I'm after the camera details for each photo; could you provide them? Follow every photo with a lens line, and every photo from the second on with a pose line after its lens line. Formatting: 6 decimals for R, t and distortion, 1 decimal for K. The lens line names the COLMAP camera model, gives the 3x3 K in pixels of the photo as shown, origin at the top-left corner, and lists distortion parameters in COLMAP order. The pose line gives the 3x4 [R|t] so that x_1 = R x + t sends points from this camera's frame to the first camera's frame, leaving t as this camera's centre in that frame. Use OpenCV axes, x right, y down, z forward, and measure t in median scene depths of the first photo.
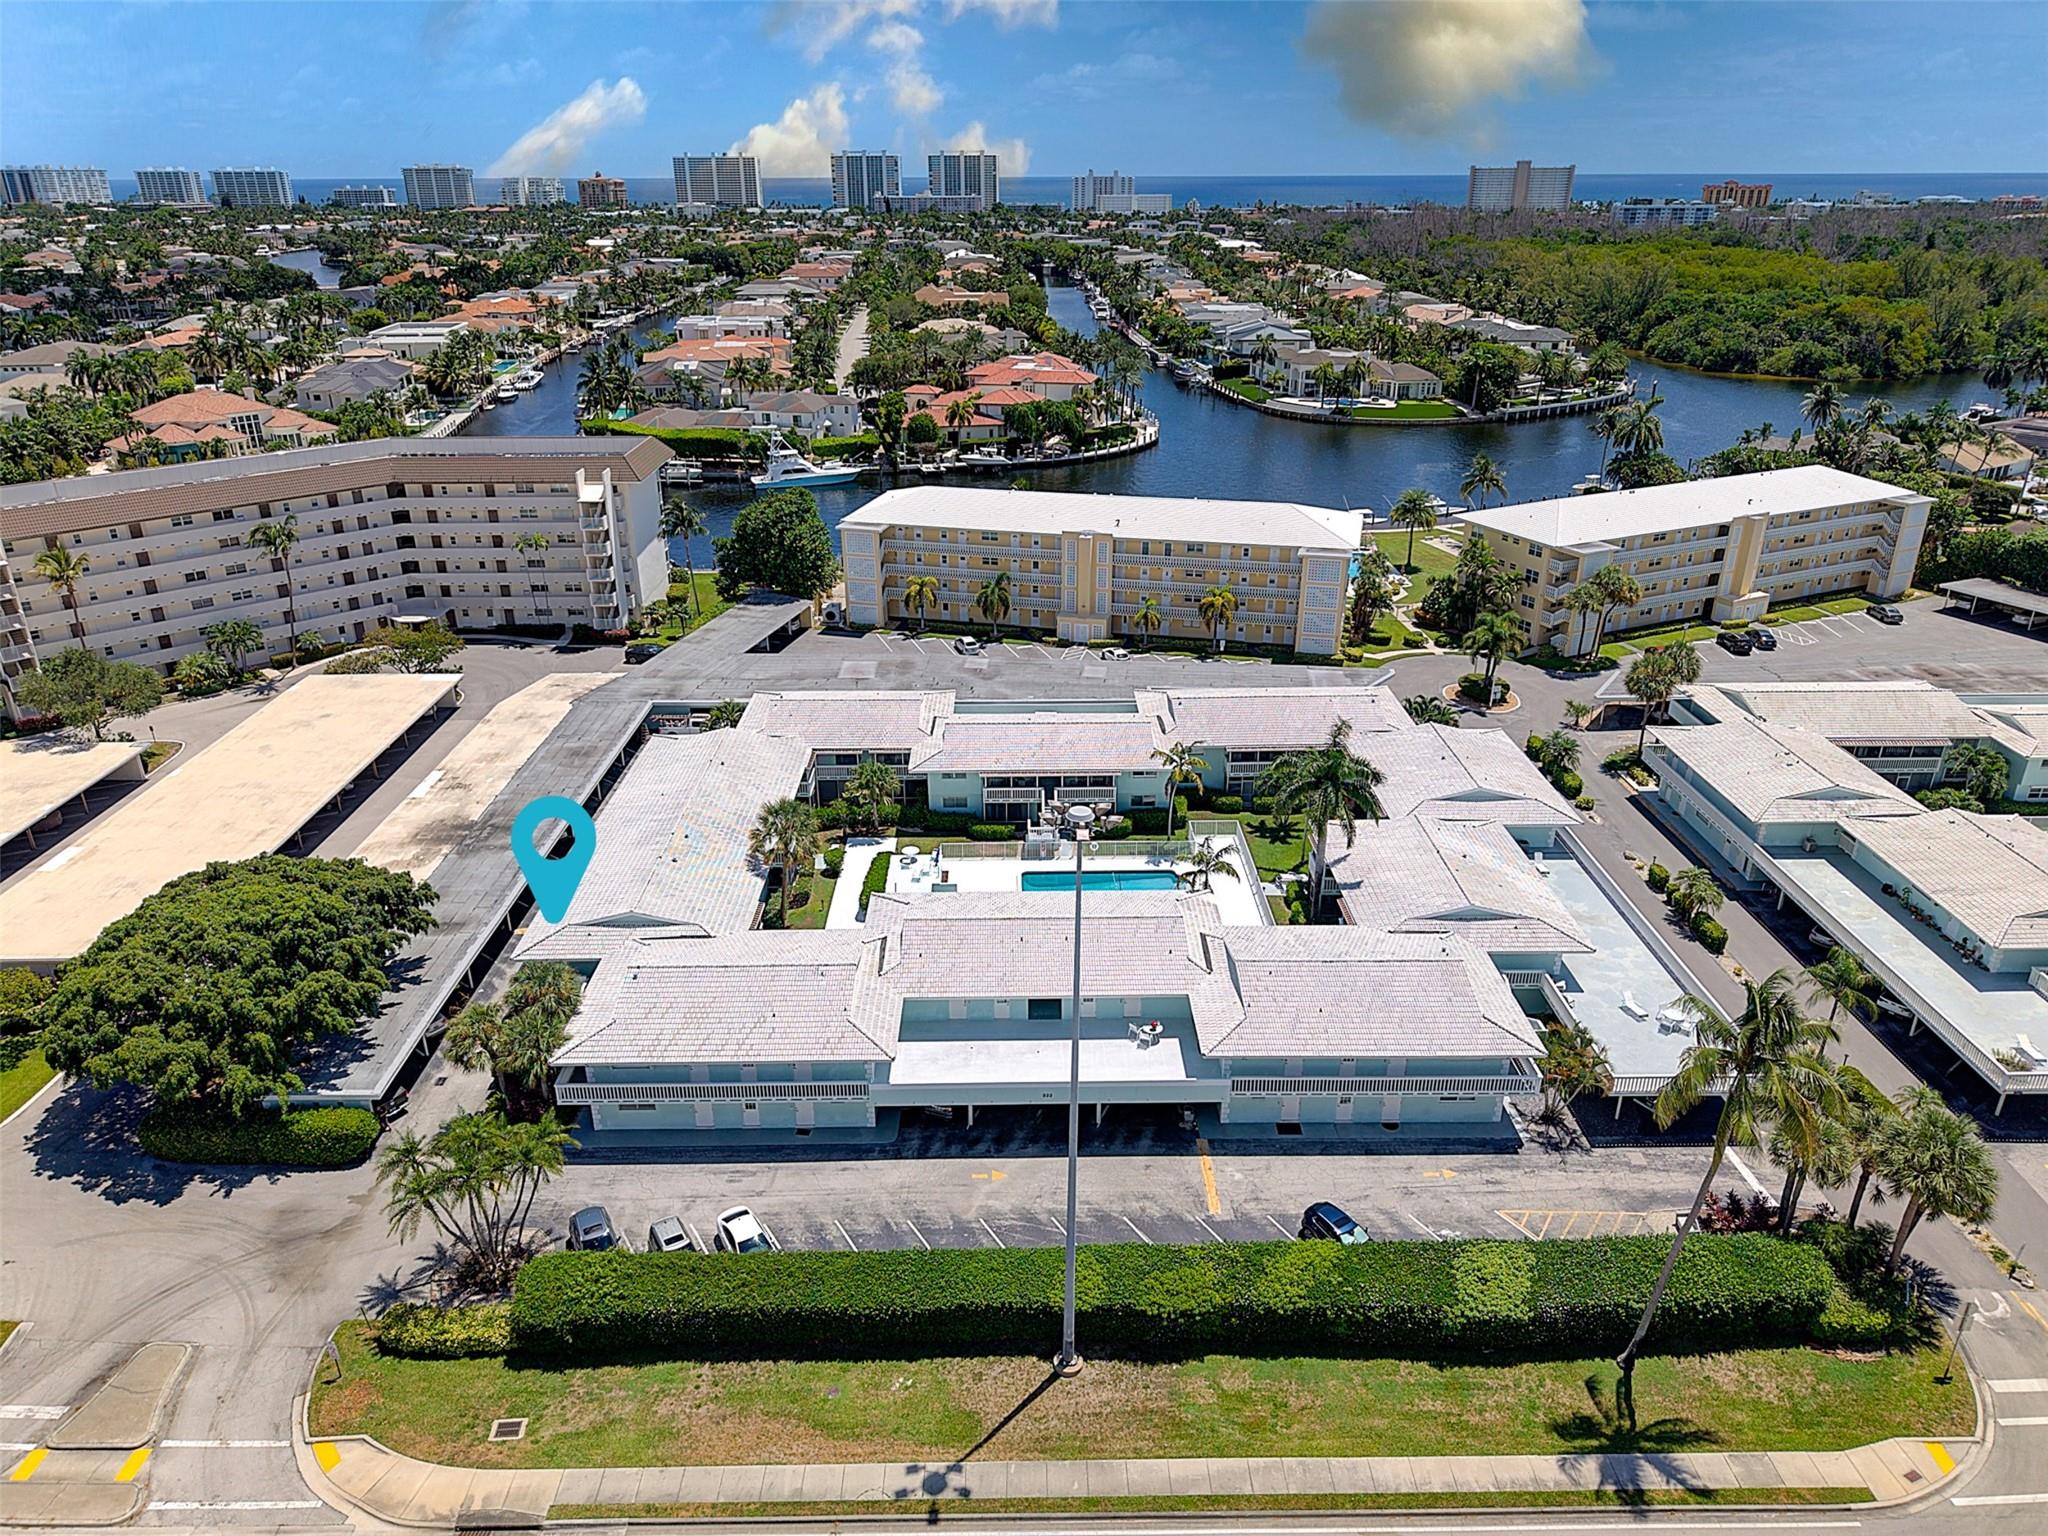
lens RADIAL K [[1378.3, 0, 1030.6], [0, 1378.3, 761.5], [0, 0, 1]] dist [0.026899, -0.024167]
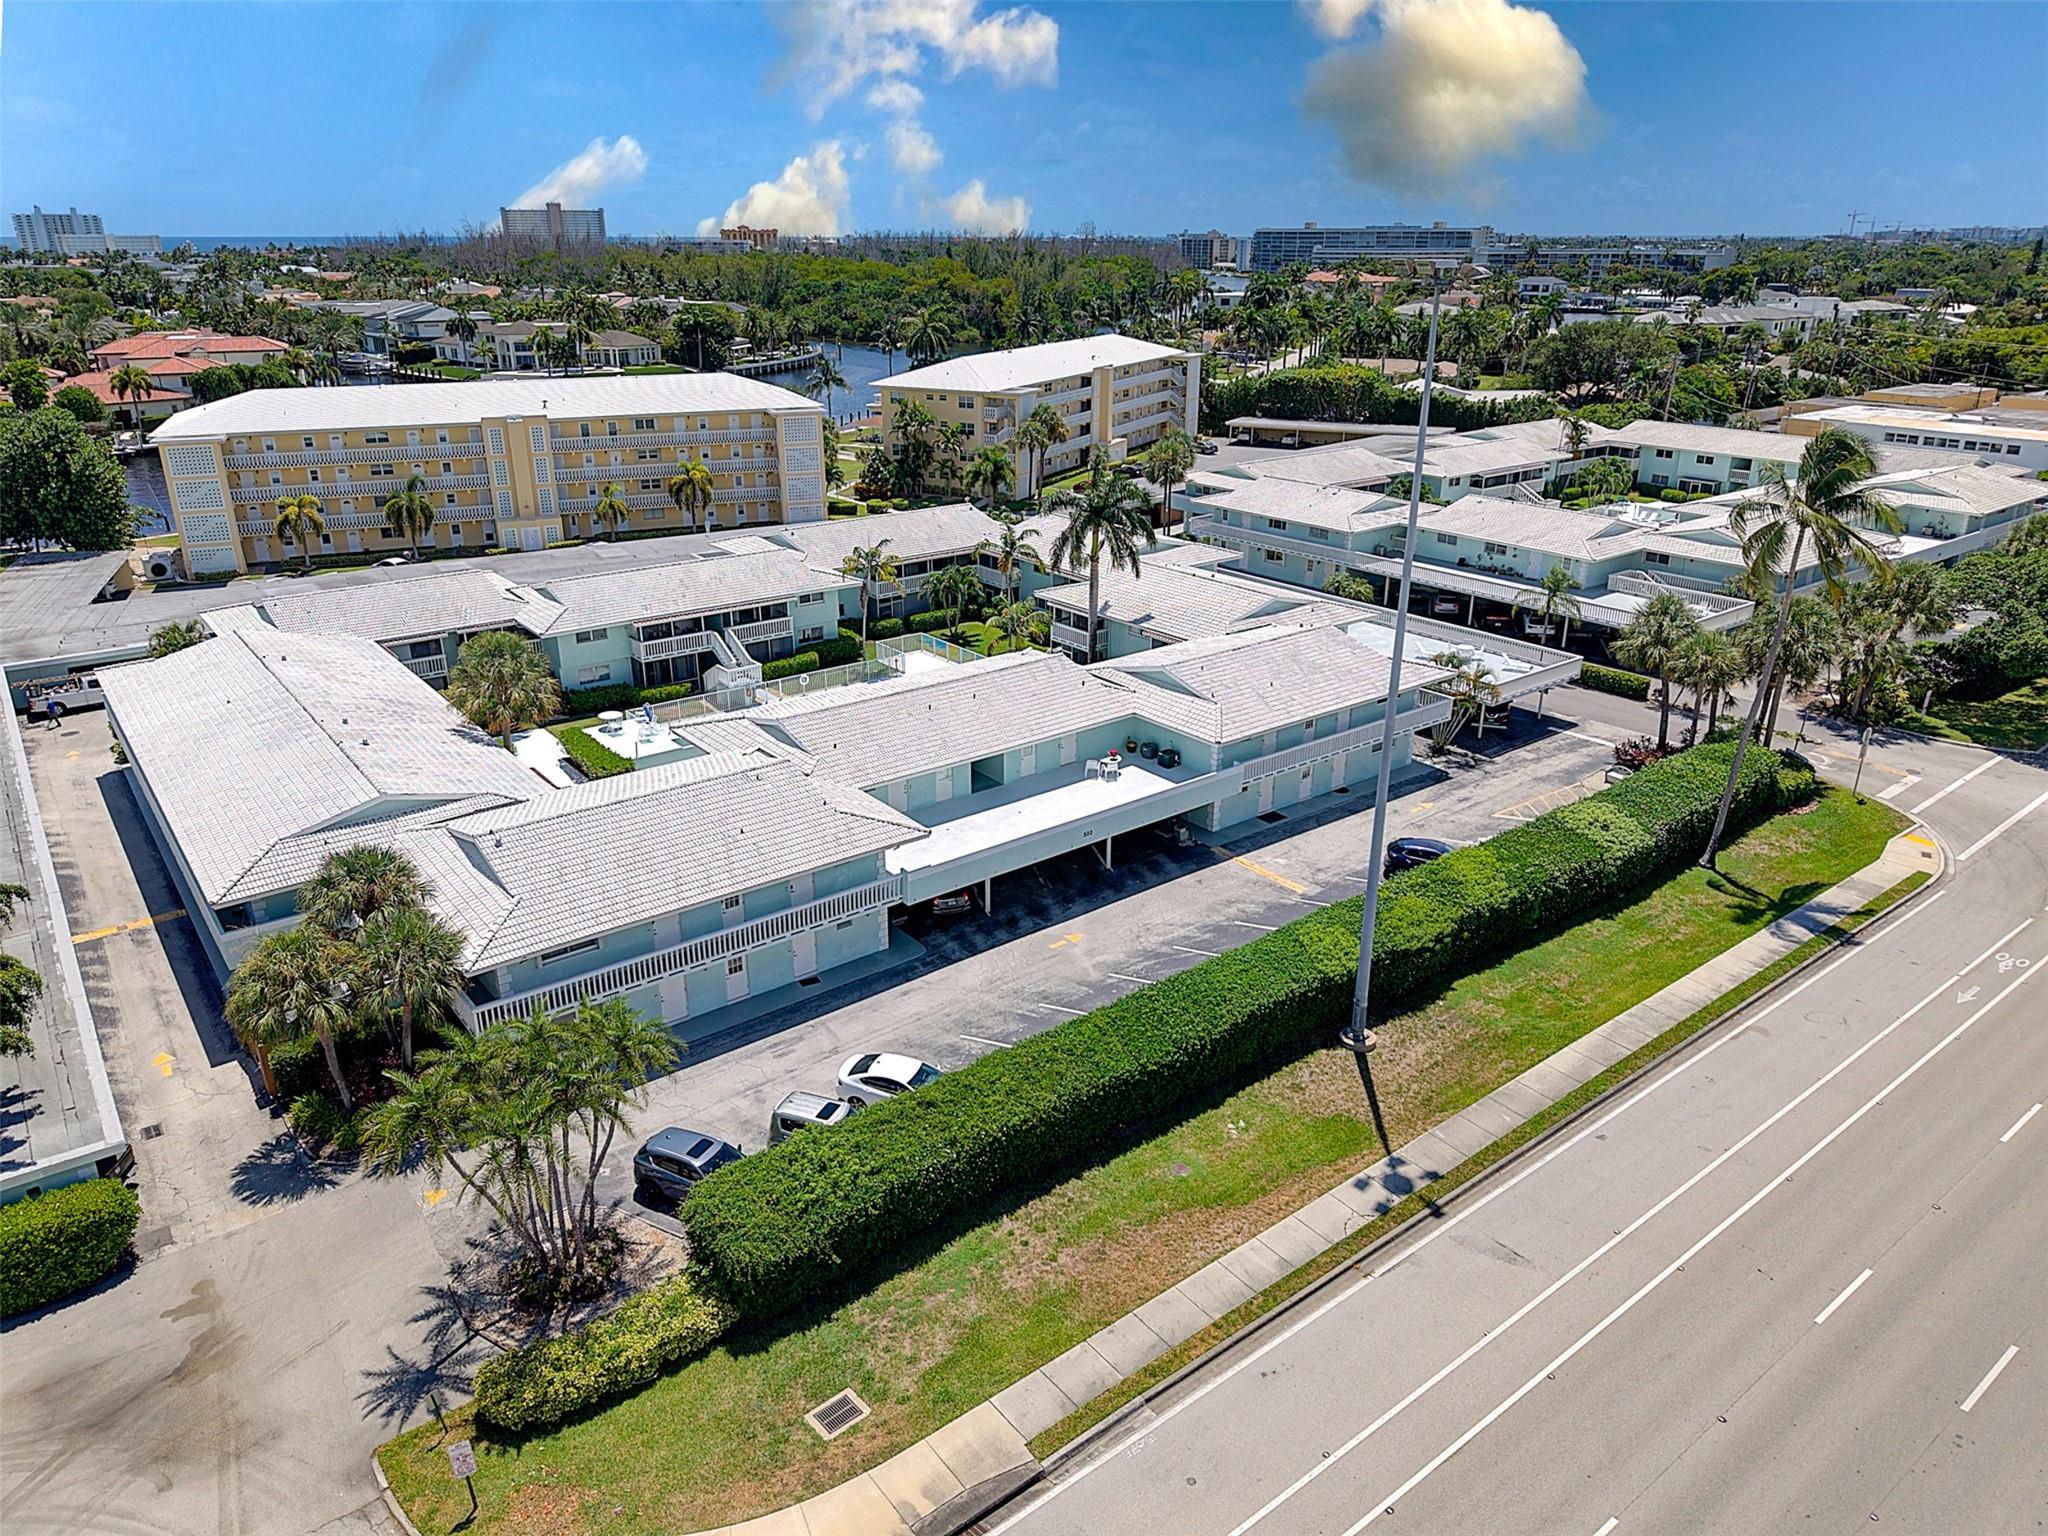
lens RADIAL K [[1370.8, 0, 1027.7], [0, 1370.8, 765.7], [0, 0, 1]] dist [0.037066, -0.035399]
pose [[0.795735, -0.217784, 0.565133, -0.464005], [0.238361, 0.970419, 0.038344, 0.161219], [-0.556767, 0.104194, 0.824108, 0.339382]]
